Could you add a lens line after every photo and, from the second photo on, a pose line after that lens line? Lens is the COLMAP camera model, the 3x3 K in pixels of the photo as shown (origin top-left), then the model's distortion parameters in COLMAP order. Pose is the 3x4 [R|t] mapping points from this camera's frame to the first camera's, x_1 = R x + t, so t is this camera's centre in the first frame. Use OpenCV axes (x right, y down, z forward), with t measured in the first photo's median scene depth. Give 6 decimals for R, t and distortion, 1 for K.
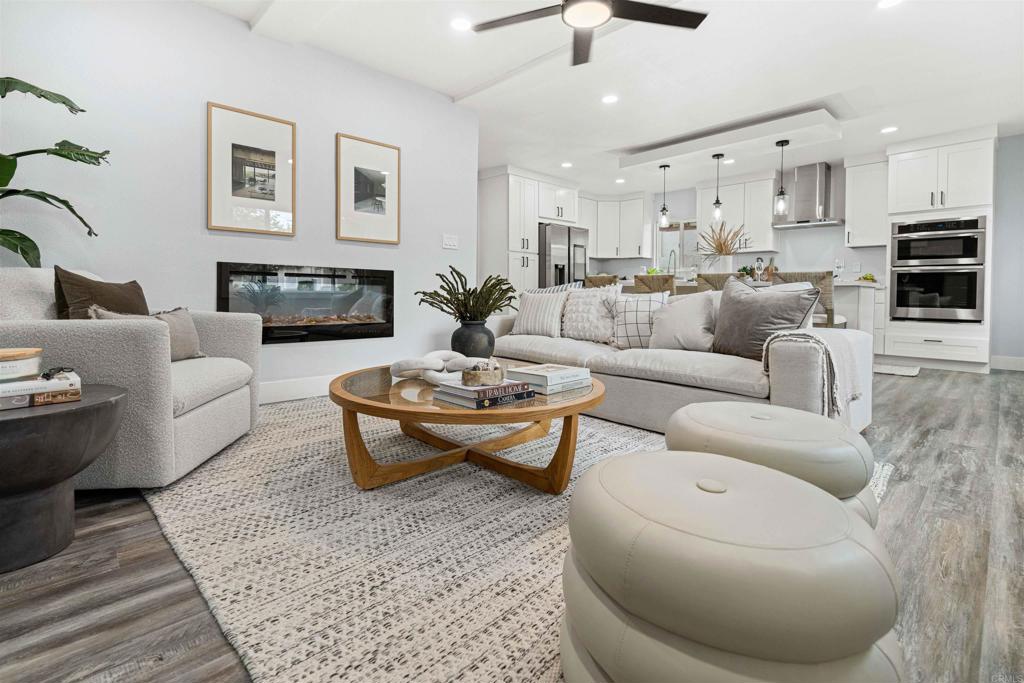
lens RADIAL K [[487.1, 0, 512.8], [0, 487.1, 298.2], [0, 0, 1]] dist [-0.004222, -0.000023]
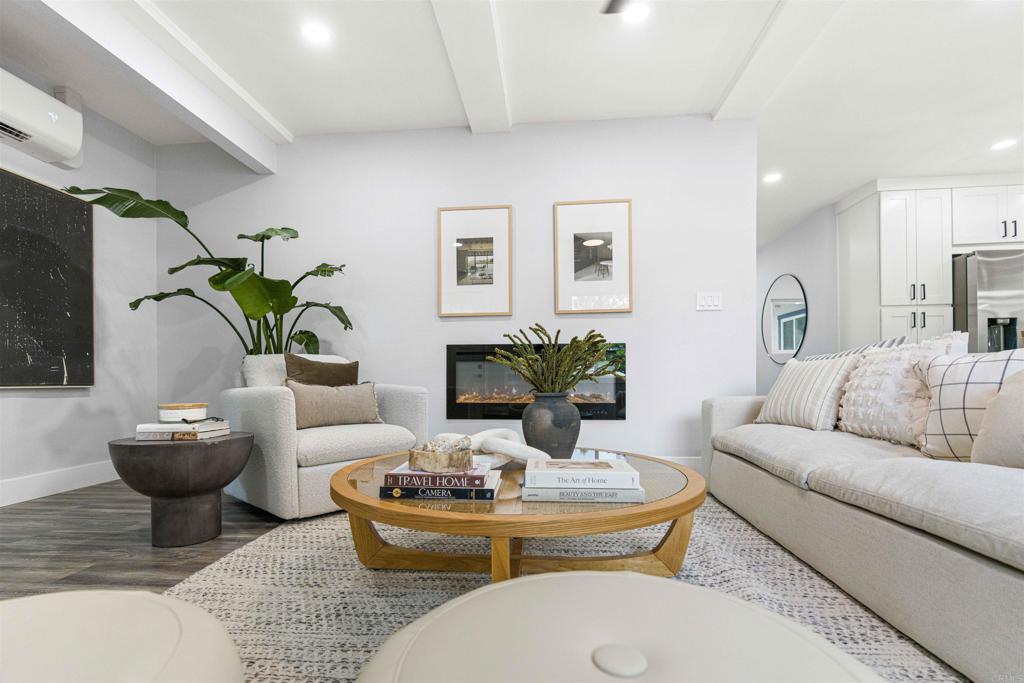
lens RADIAL K [[484.6, 0, 503.7], [0, 484.6, 384.5], [0, 0, 1]] dist [-0.002493, 0.000402]
pose [[0.640882, -0.012088, -0.767544, 0.341495], [0.005432, 0.999922, -0.011212, 0.031557], [0.767620, 0.003017, 0.640898, 0.352674]]
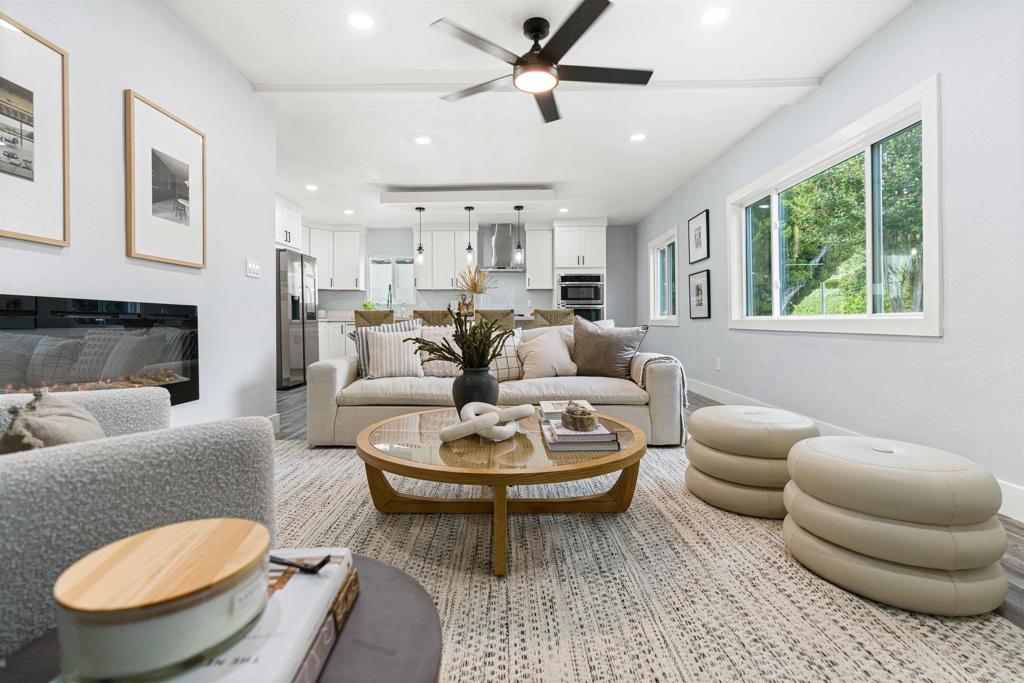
lens RADIAL K [[461.6, 0, 525.6], [0, 461.6, 324.0], [0, 0, 1]] dist [-0.003939, -0.000369]
pose [[0.684967, -0.017464, 0.728365, -0.502976], [0.019859, 0.999789, 0.005296, -0.030037], [-0.728304, 0.010837, 0.685169, 0.243271]]
